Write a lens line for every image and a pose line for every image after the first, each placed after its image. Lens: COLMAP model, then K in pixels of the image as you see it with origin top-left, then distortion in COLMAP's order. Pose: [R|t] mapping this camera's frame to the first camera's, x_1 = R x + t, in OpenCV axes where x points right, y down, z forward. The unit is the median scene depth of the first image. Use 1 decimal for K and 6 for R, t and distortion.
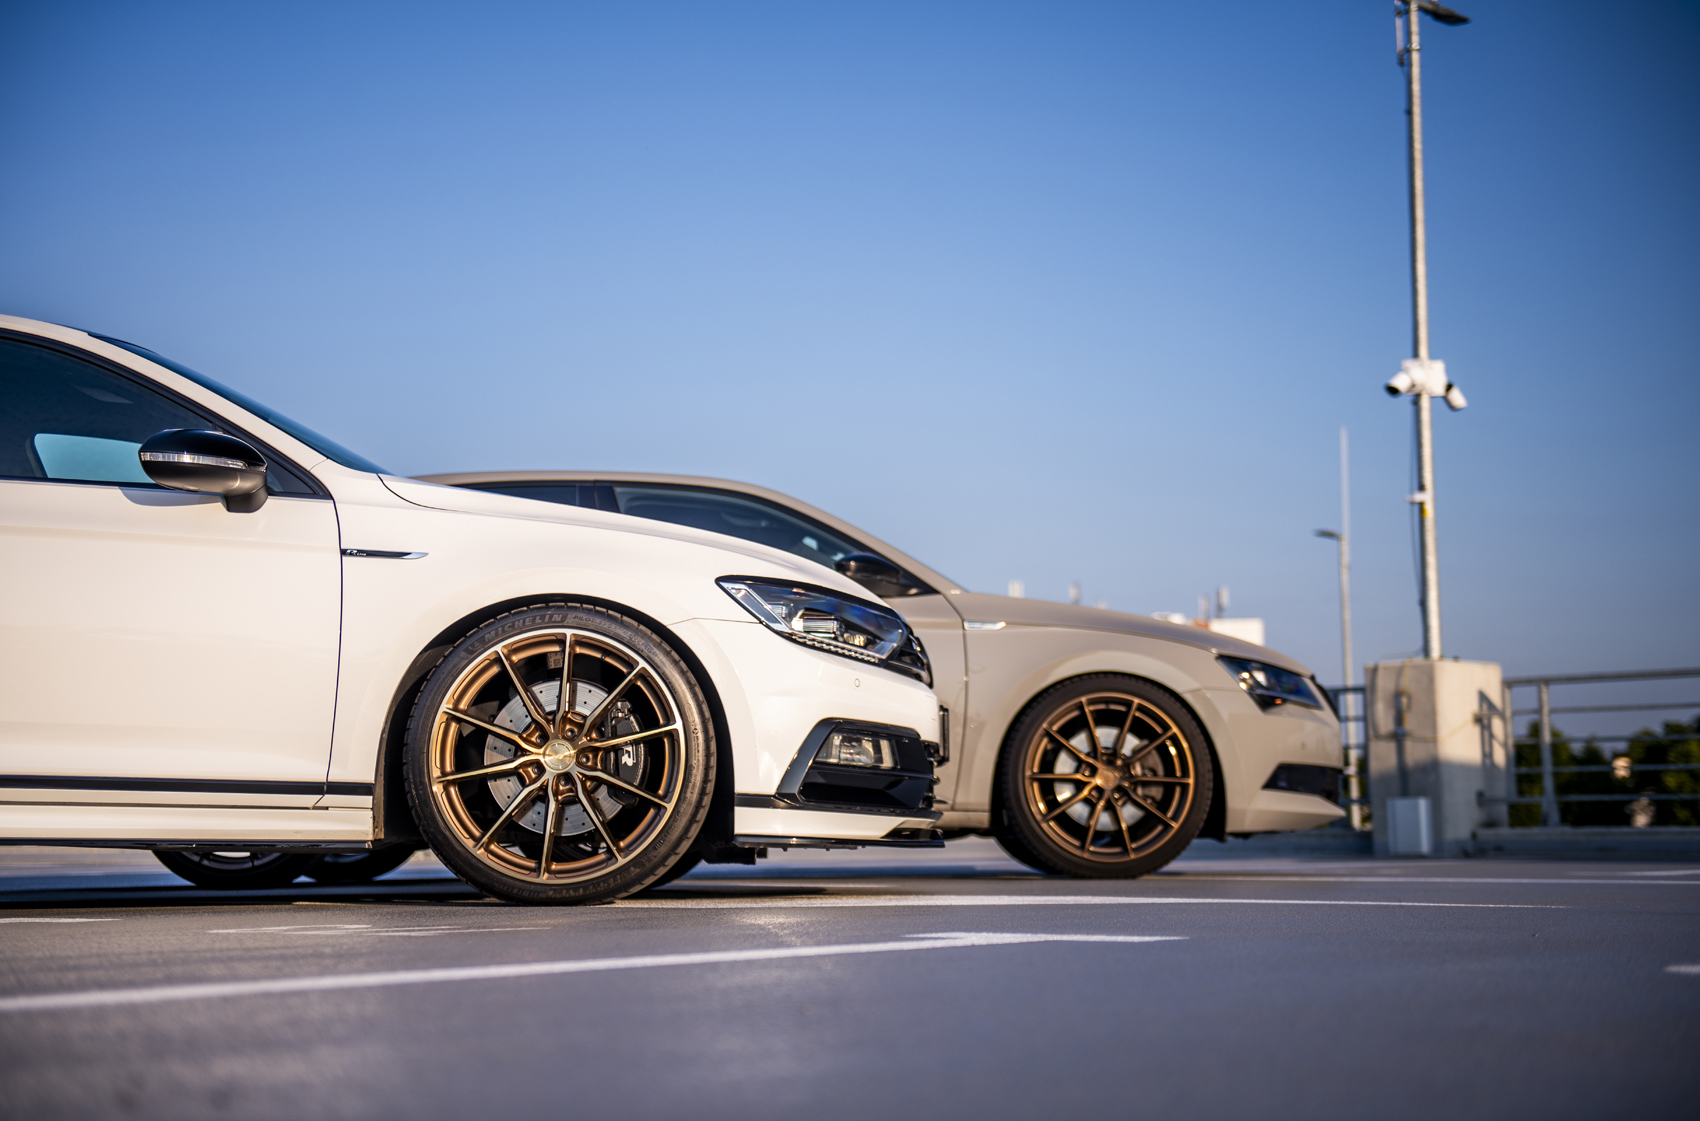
lens RADIAL K [[2384.0, 0, 843.9], [0, 2384.0, 547.3], [0, 0, 1]] dist [0.121053, 0.000000]
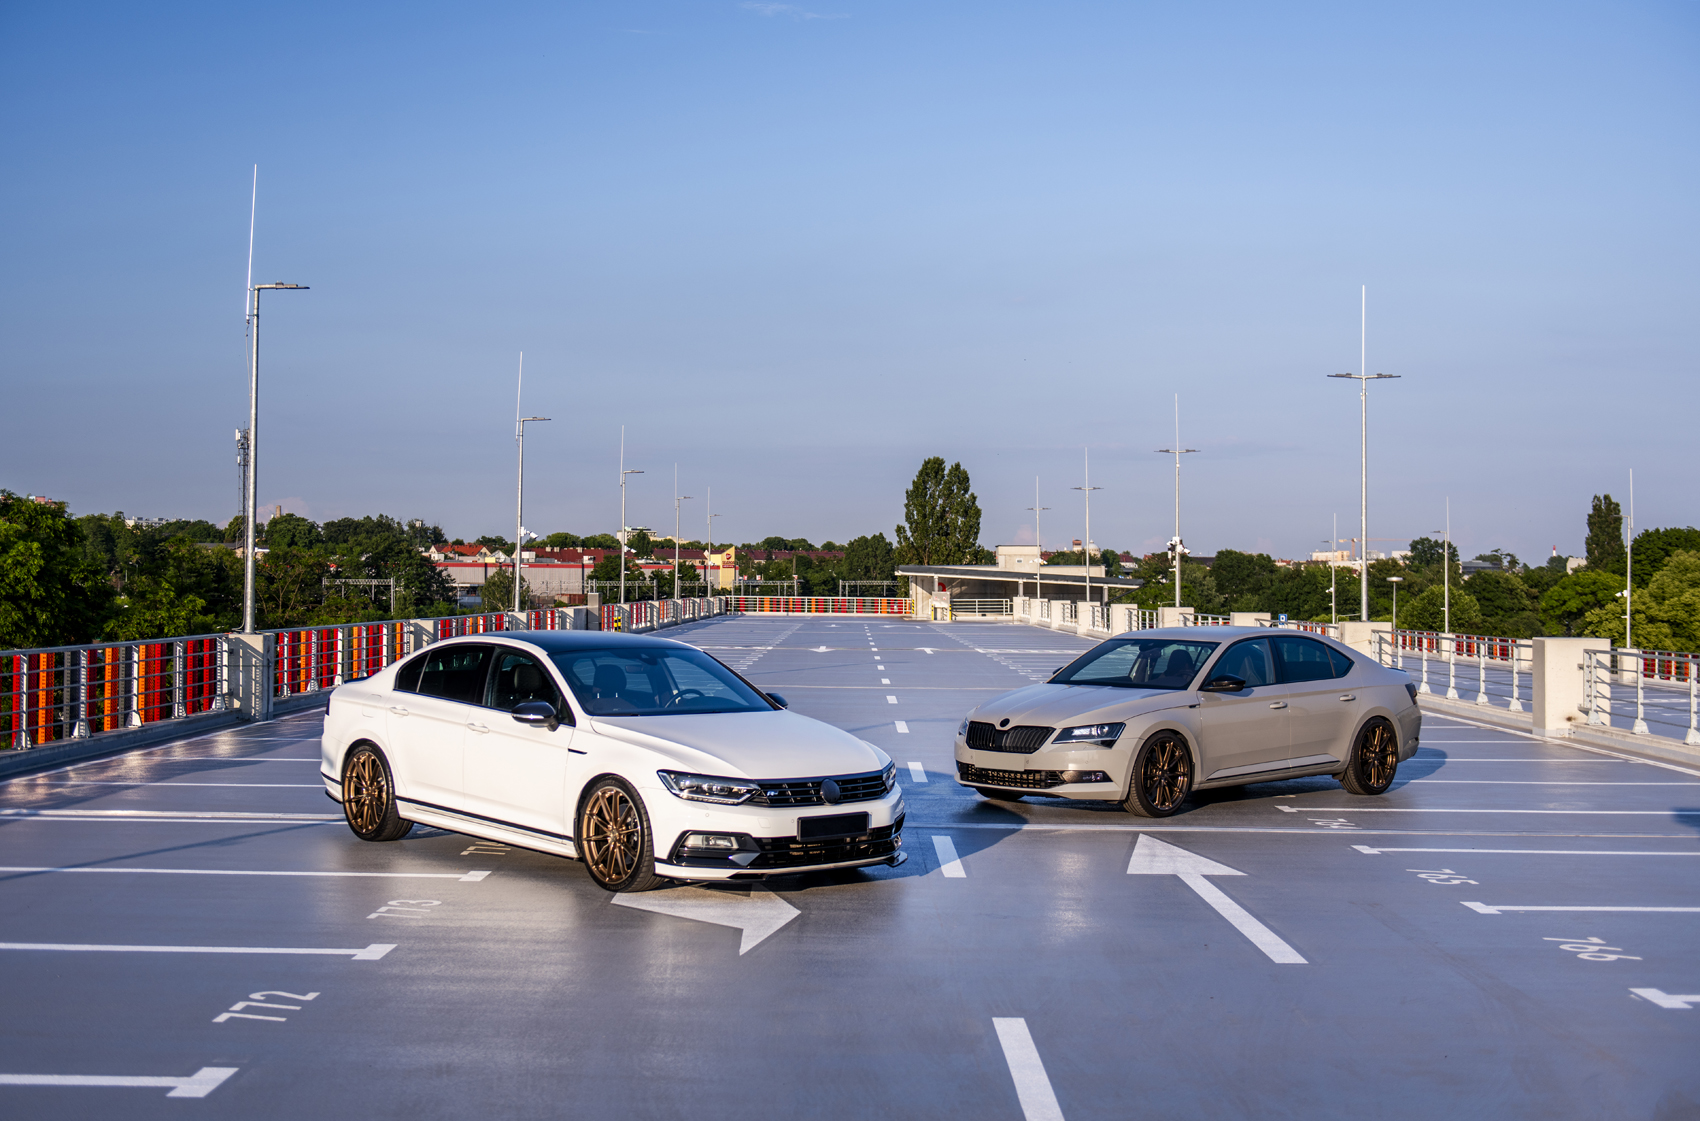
lens RADIAL K [[1947.6, 0, 863.9], [0, 1947.6, 542.5], [0, 0, 1]] dist [-0.004866, 0.000000]
pose [[0.676840, -0.000001, -0.736130, 1.526890], [0.064946, 0.996101, 0.059714, -0.318459], [0.733259, -0.088226, 0.674201, -0.193772]]
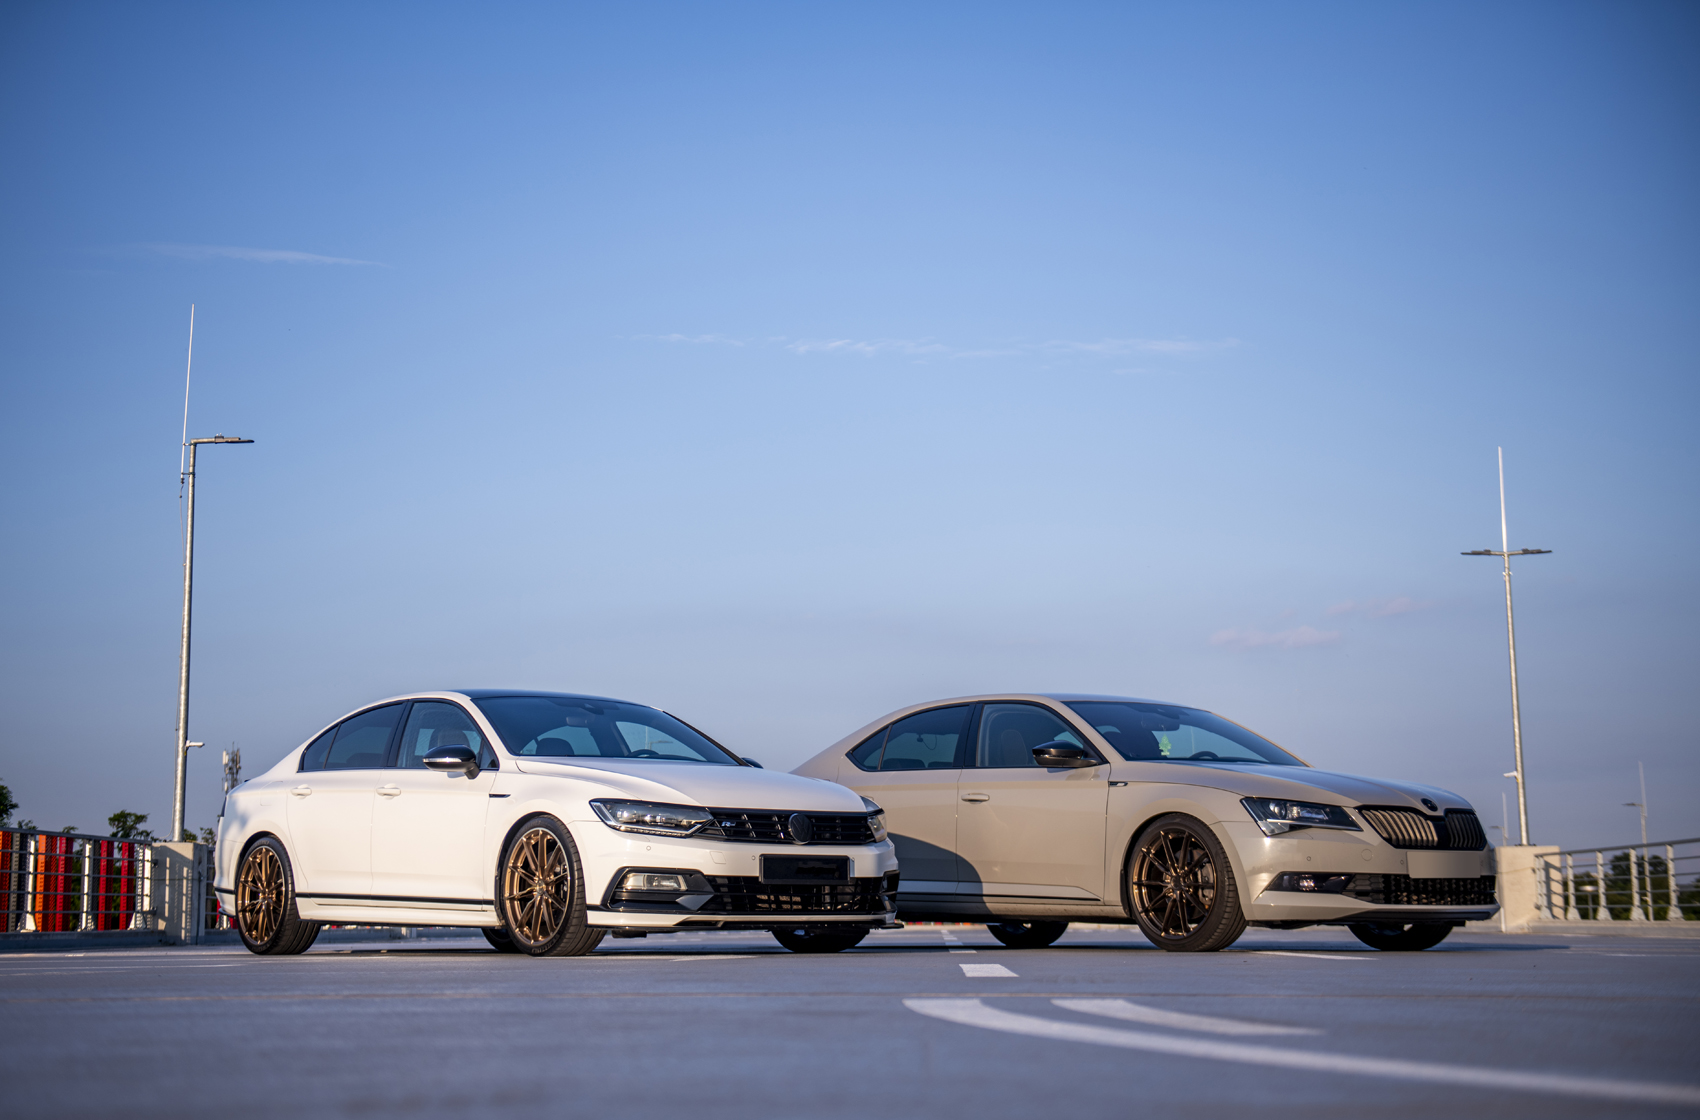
lens RADIAL K [[2257.1, 0, 832.0], [0, 2257.1, 578.2], [0, 0, 1]] dist [0.091745, 0.000000]
pose [[0.637969, -0.110345, -0.762115, 1.529074], [0.091777, 0.993522, -0.067023, -0.026539], [0.764573, -0.027186, 0.643963, -0.099675]]
